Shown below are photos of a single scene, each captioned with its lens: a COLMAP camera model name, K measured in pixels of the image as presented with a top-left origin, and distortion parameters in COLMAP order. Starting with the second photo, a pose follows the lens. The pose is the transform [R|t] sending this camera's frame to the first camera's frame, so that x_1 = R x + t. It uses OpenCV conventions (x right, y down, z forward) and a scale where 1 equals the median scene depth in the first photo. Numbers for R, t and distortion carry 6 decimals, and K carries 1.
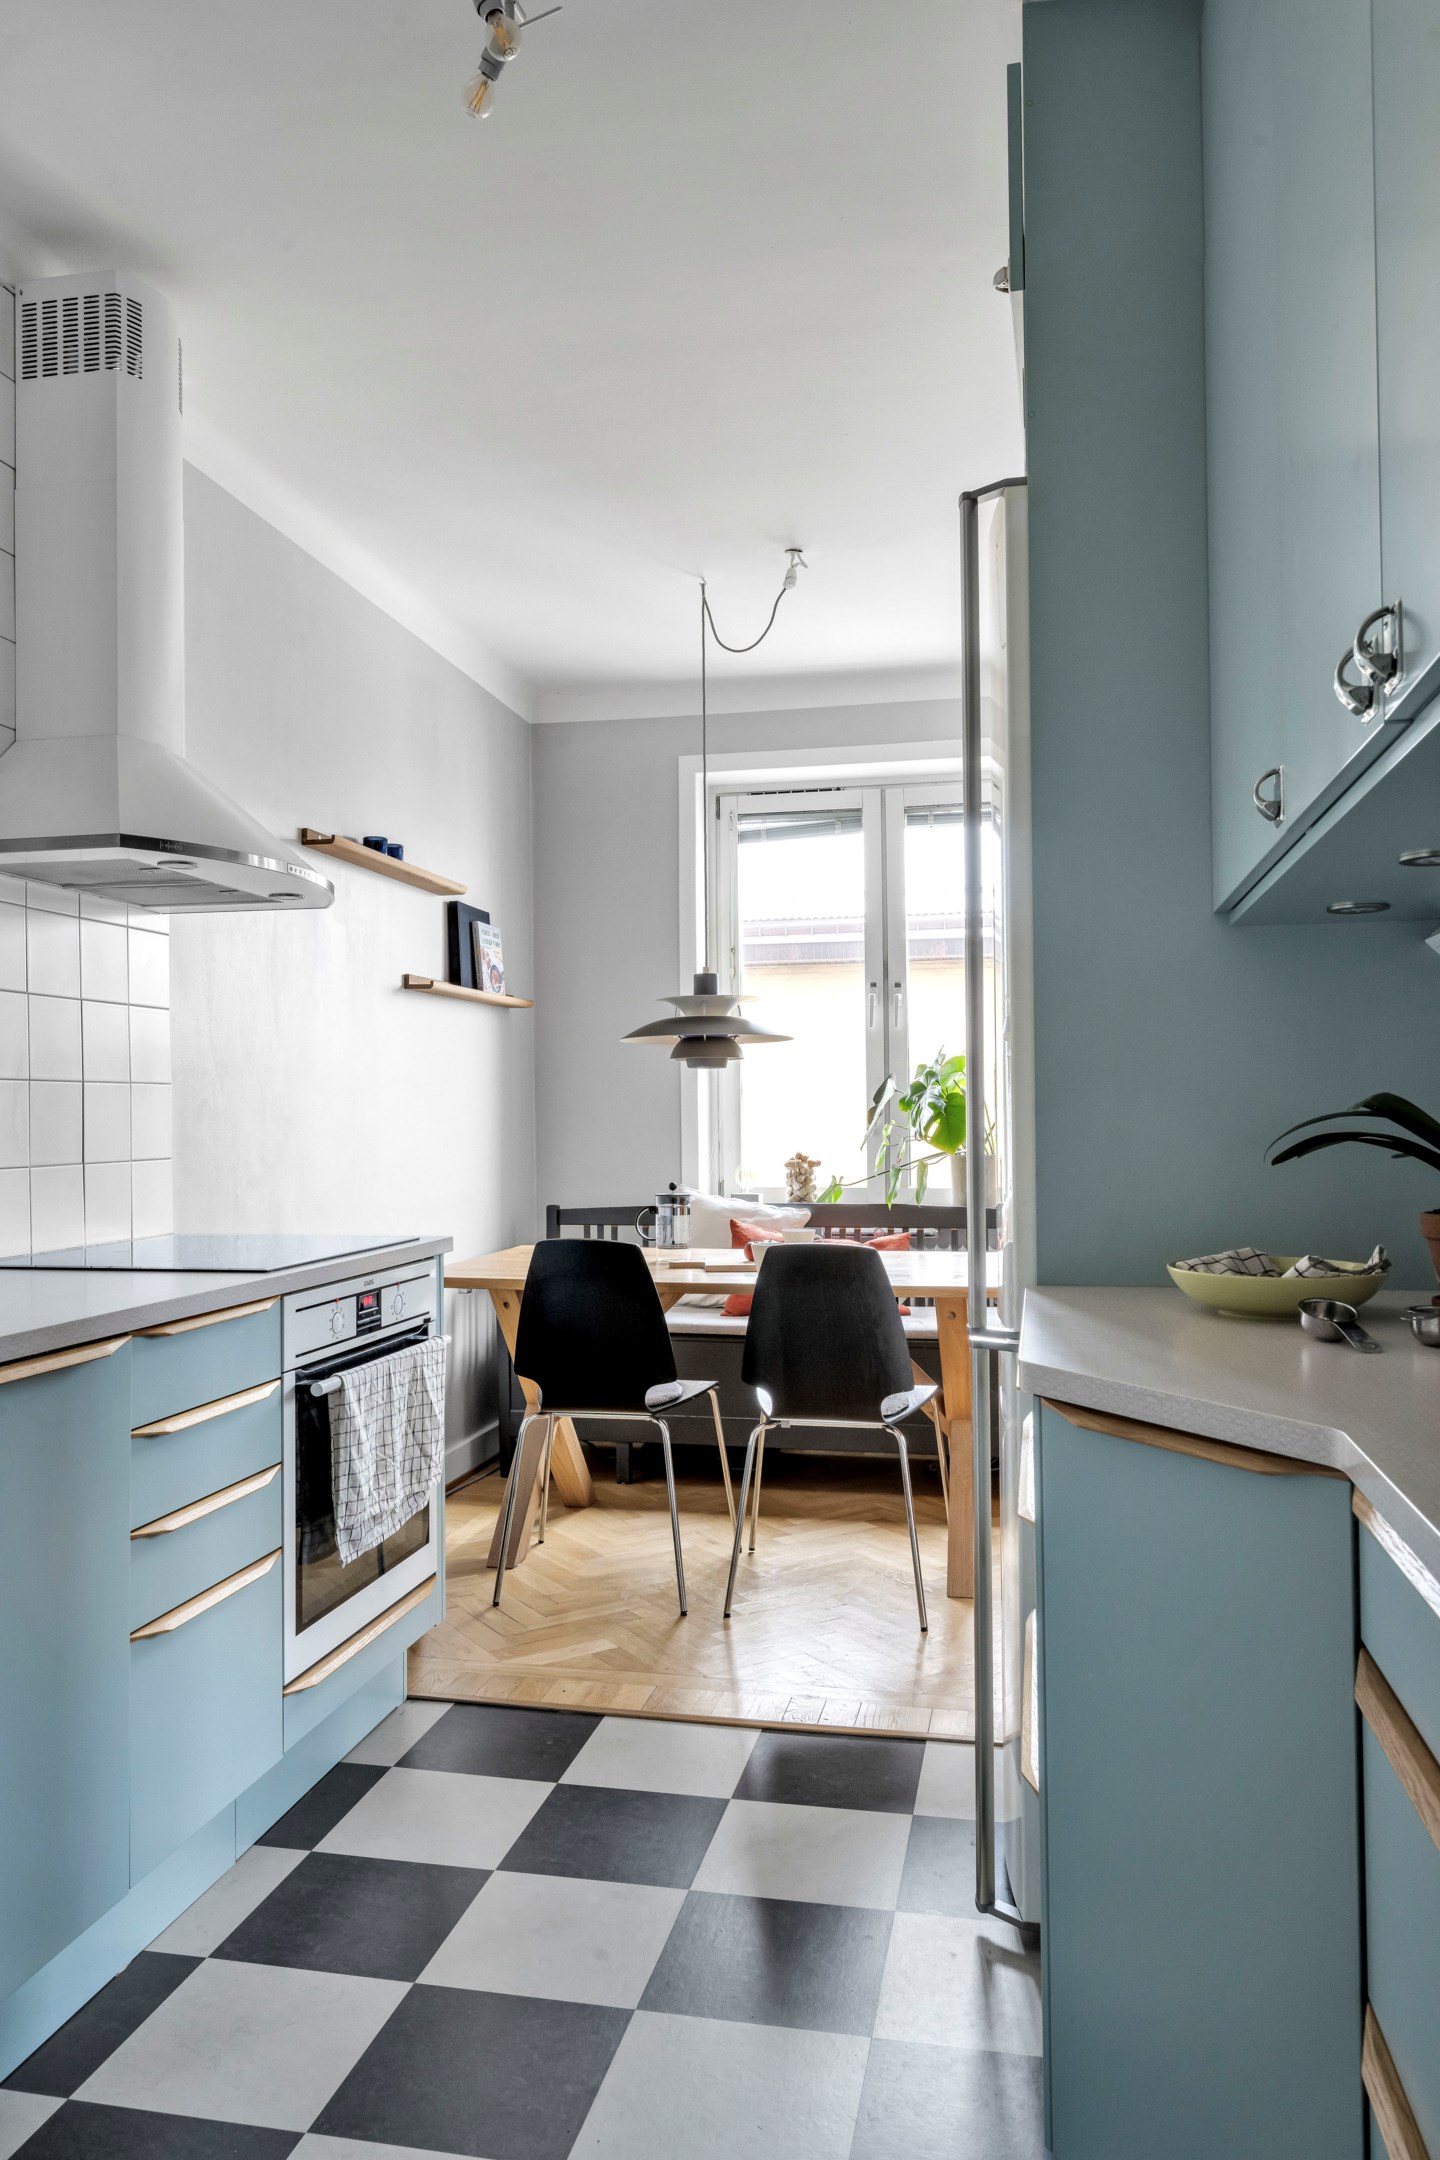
lens RADIAL K [[1560.9, 0, 715.8], [0, 1560.9, 1108.8], [0, 0, 1]] dist [-0.002426, -0.000288]
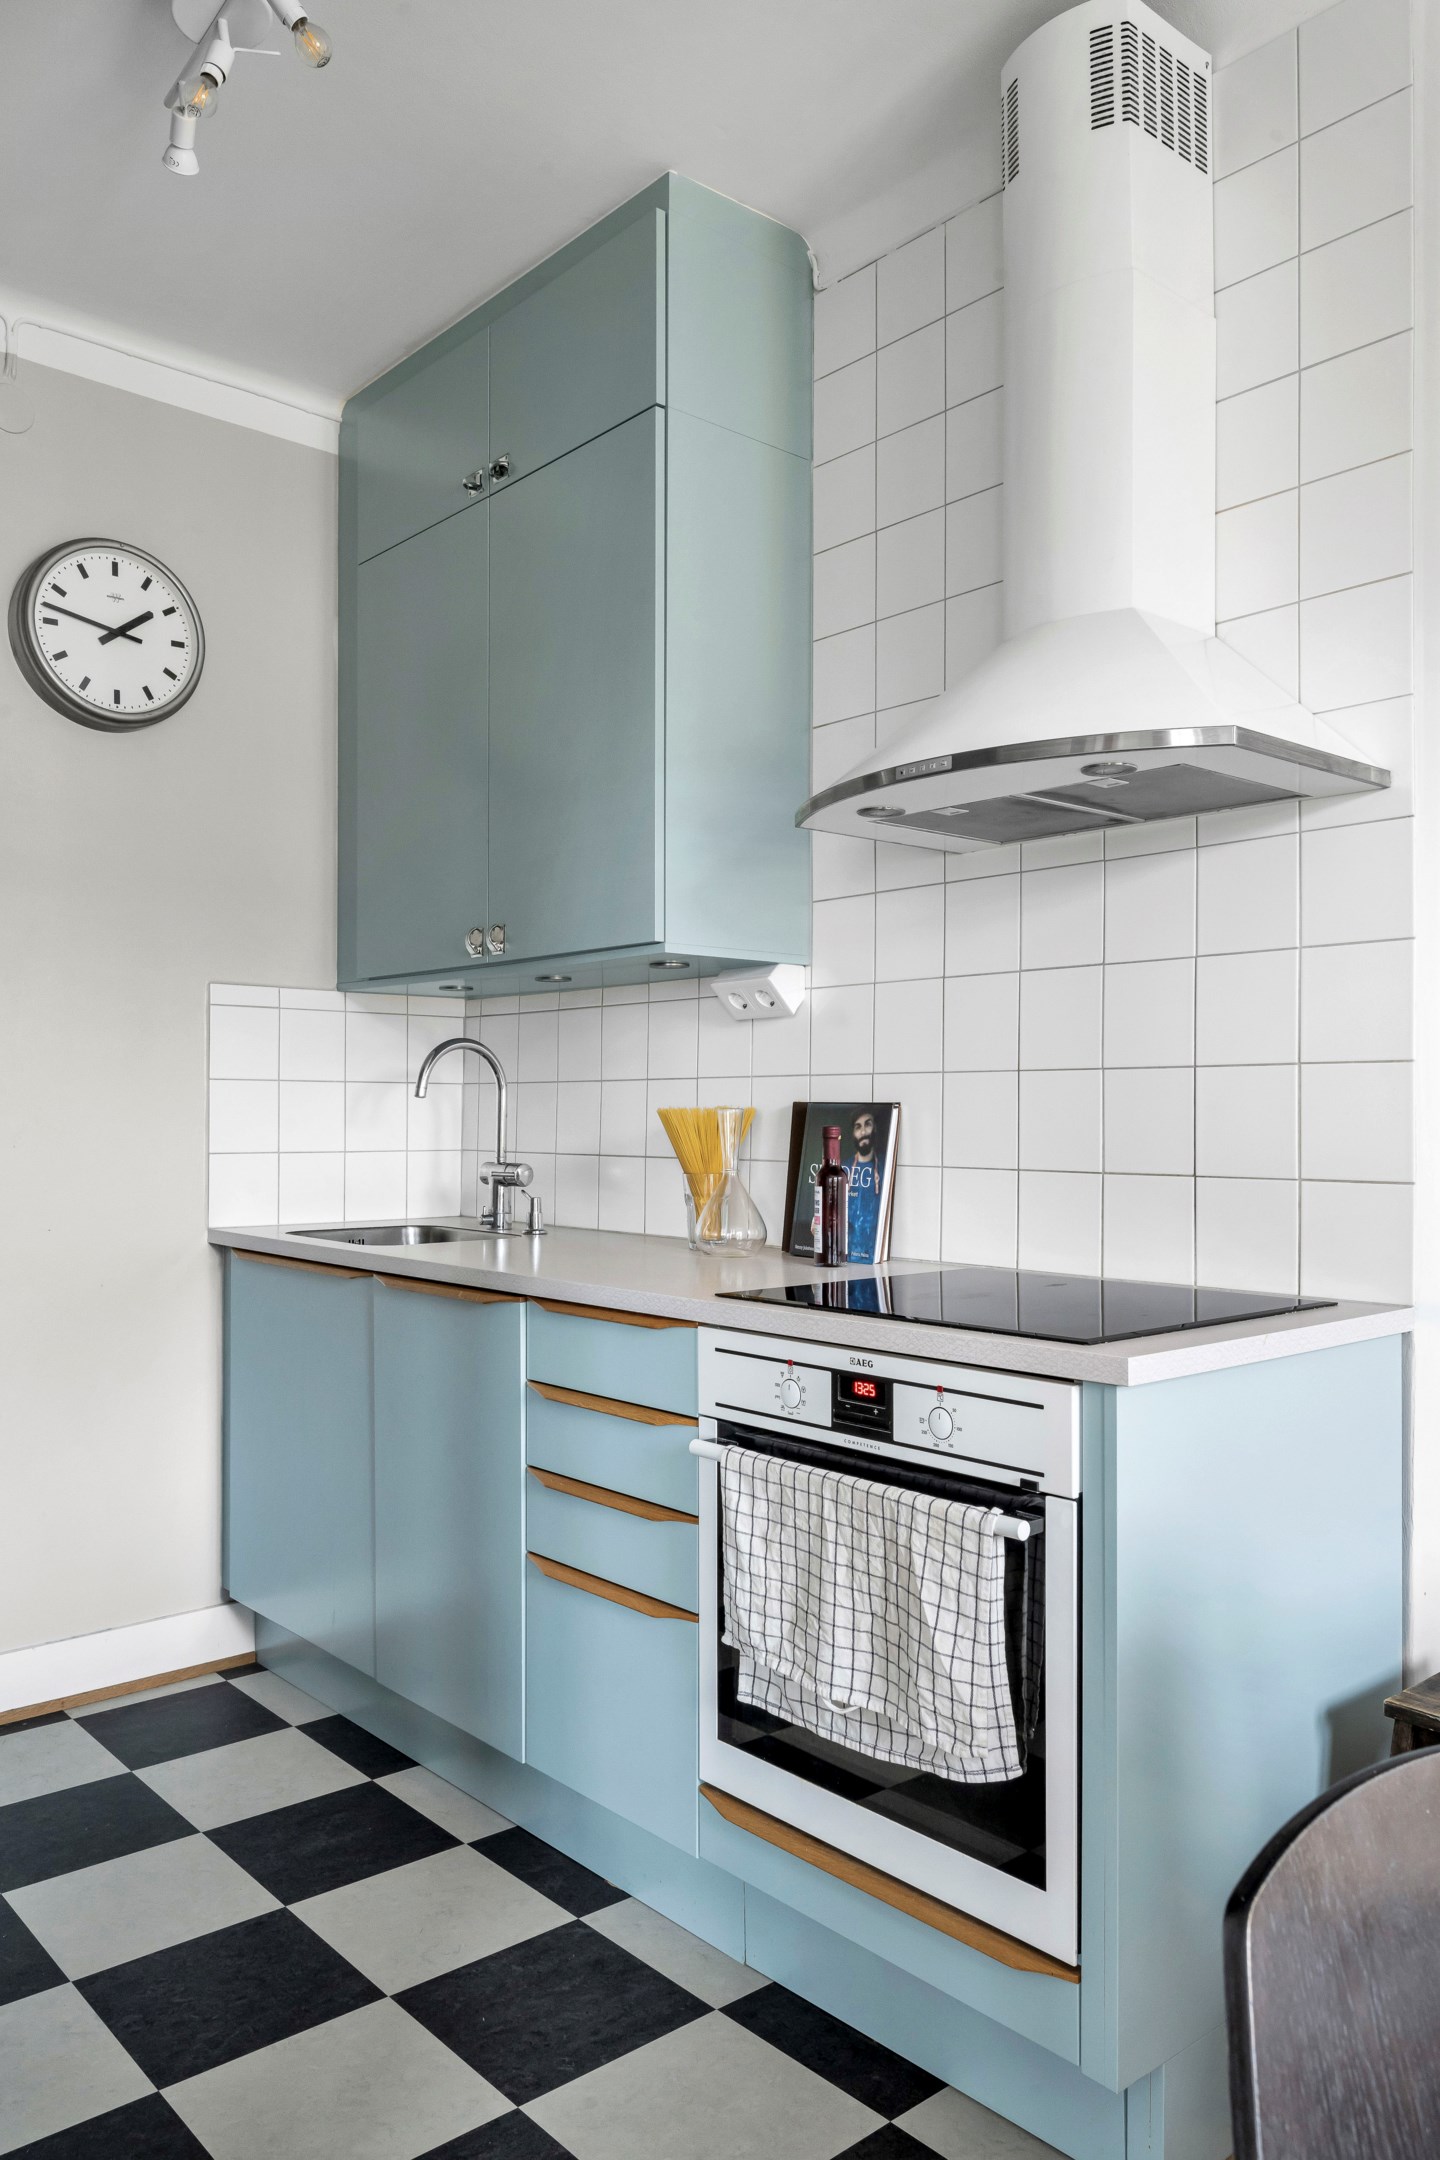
lens RADIAL K [[1560.9, 0, 715.8], [0, 1560.9, 1108.8], [0, 0, 1]] dist [-0.002426, -0.000288]
pose [[-0.606566, 0.008762, -0.794985, 0.264855], [0.008281, 0.999955, 0.004704, -0.001864], [0.794990, -0.003730, -0.606611, 1.017913]]
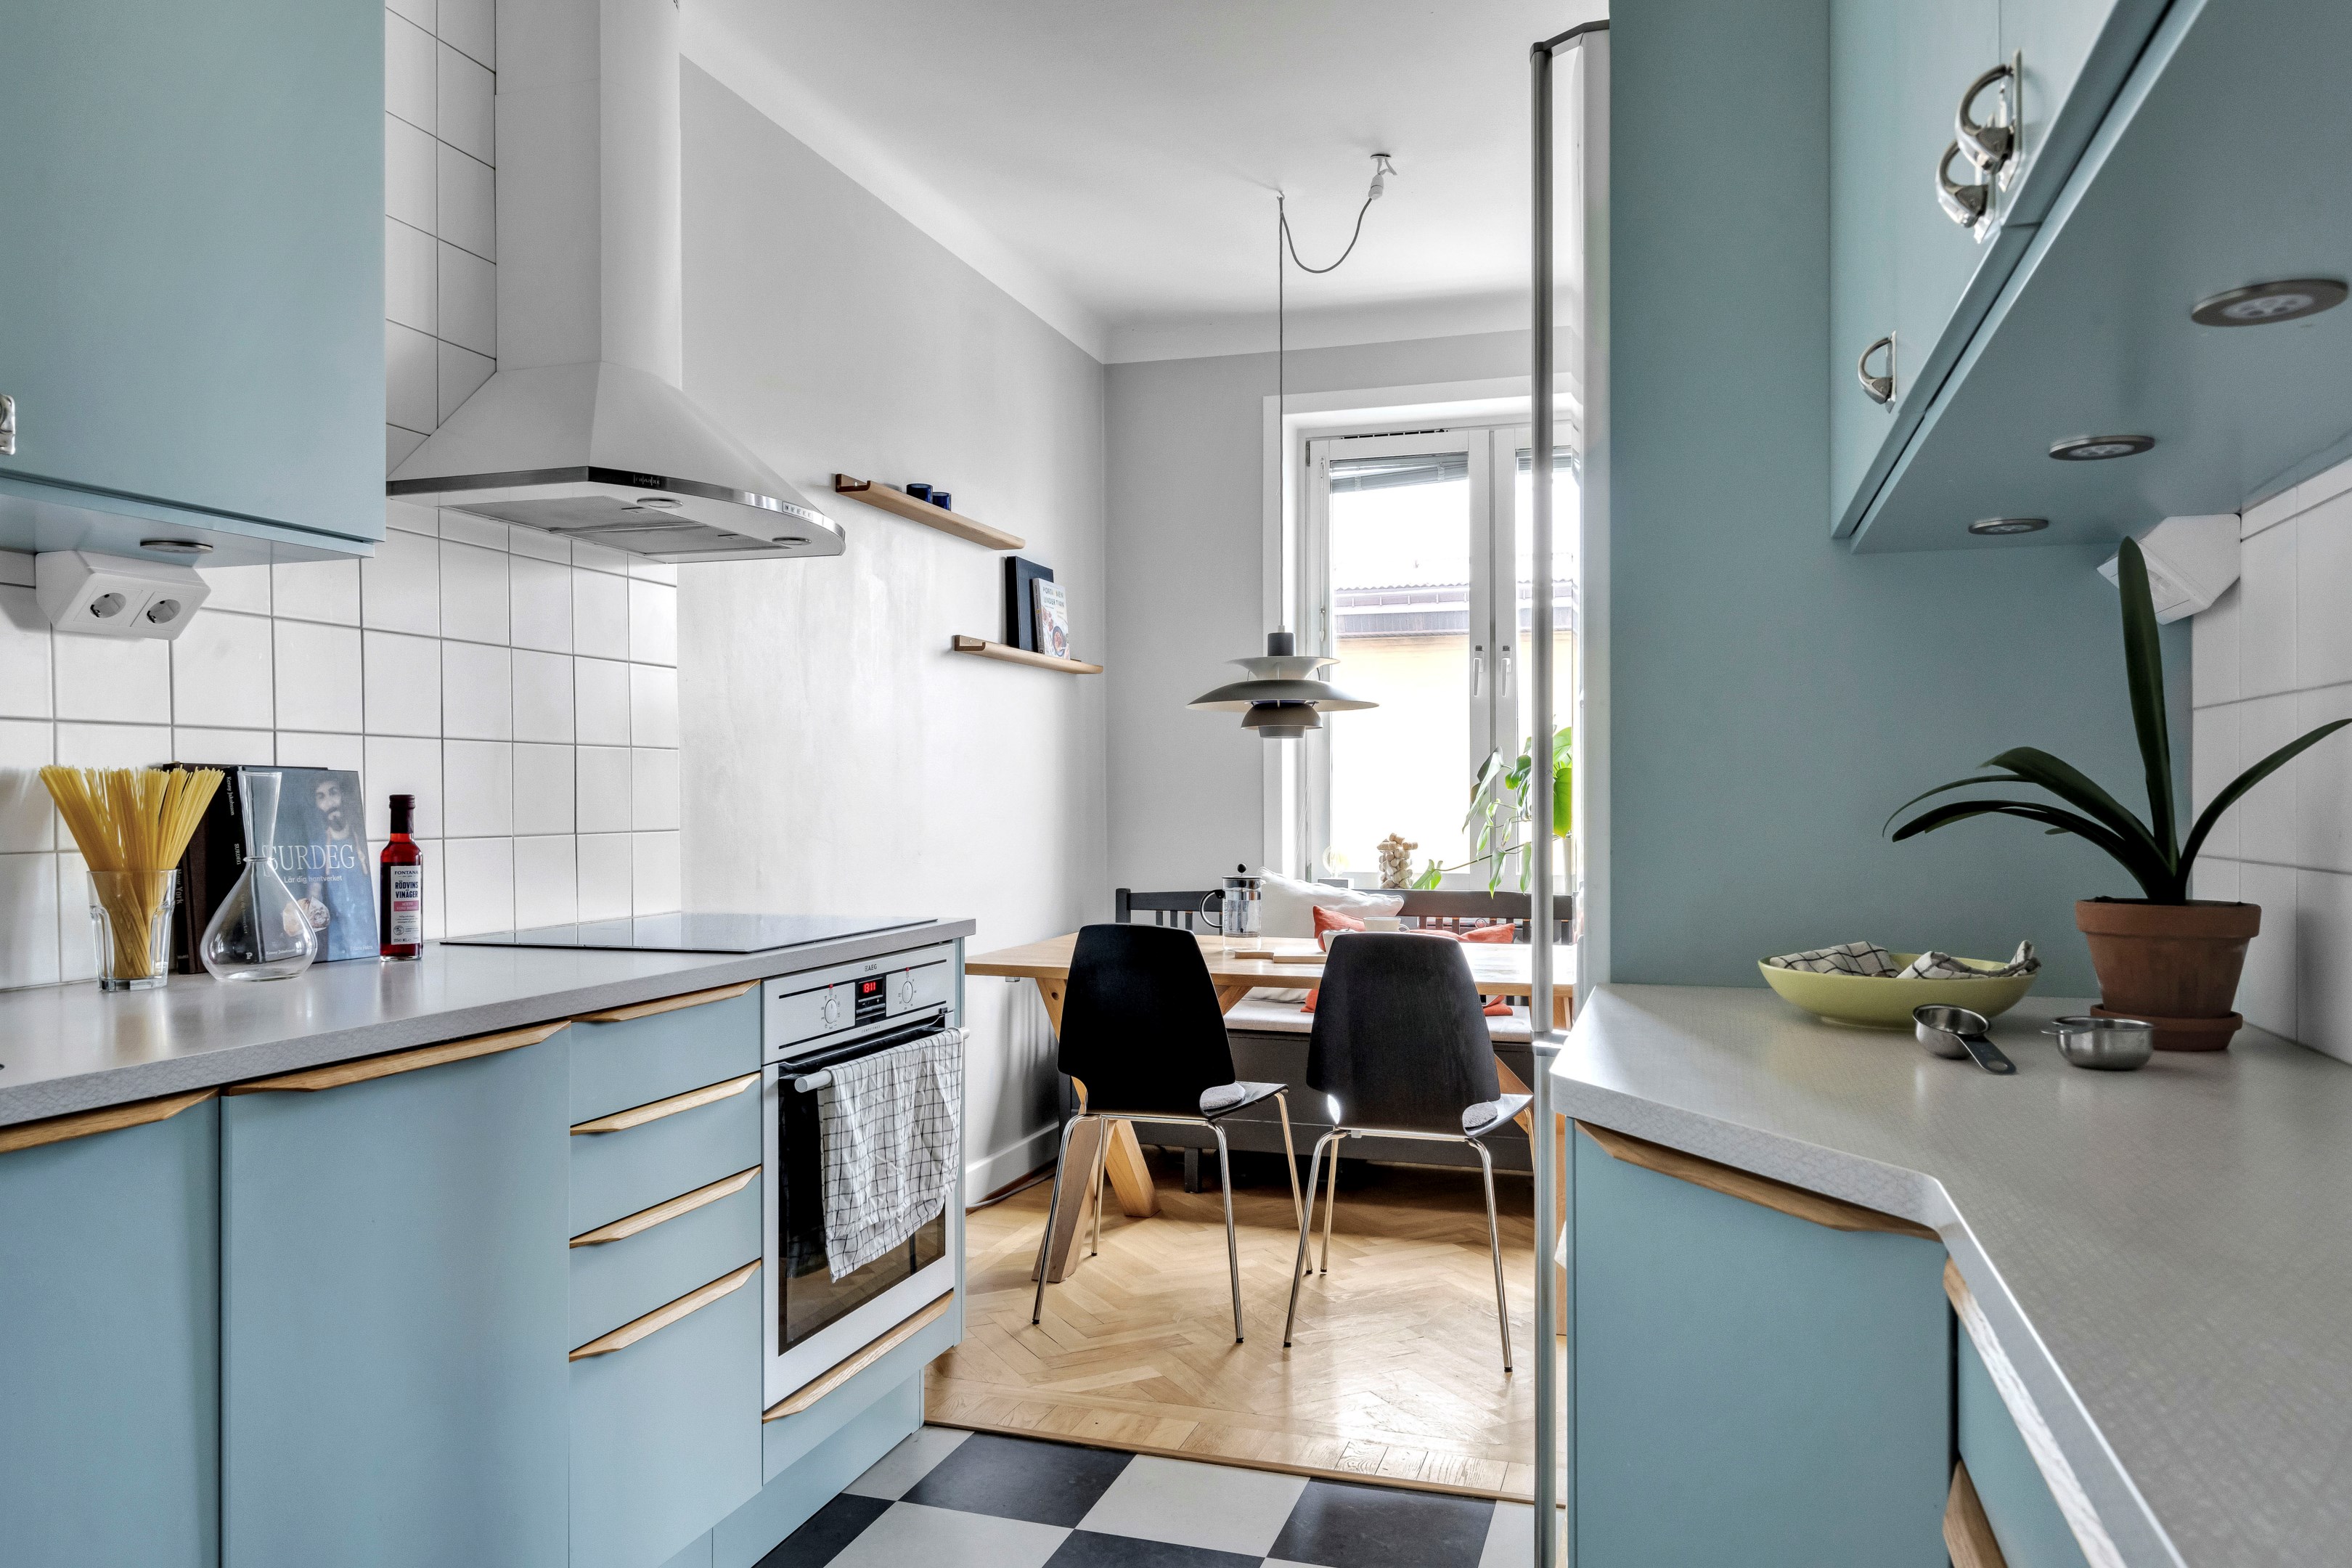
lens RADIAL K [[1652.4, 0, 1175.4], [0, 1652.4, 821.0], [0, 0, 1]] dist [-0.002563, 0.002442]
pose [[0.995034, 0.008233, -0.099199, 0.034944], [-0.006473, 0.999816, 0.018054, 0.006295], [0.099330, -0.017322, 0.994904, 0.051823]]
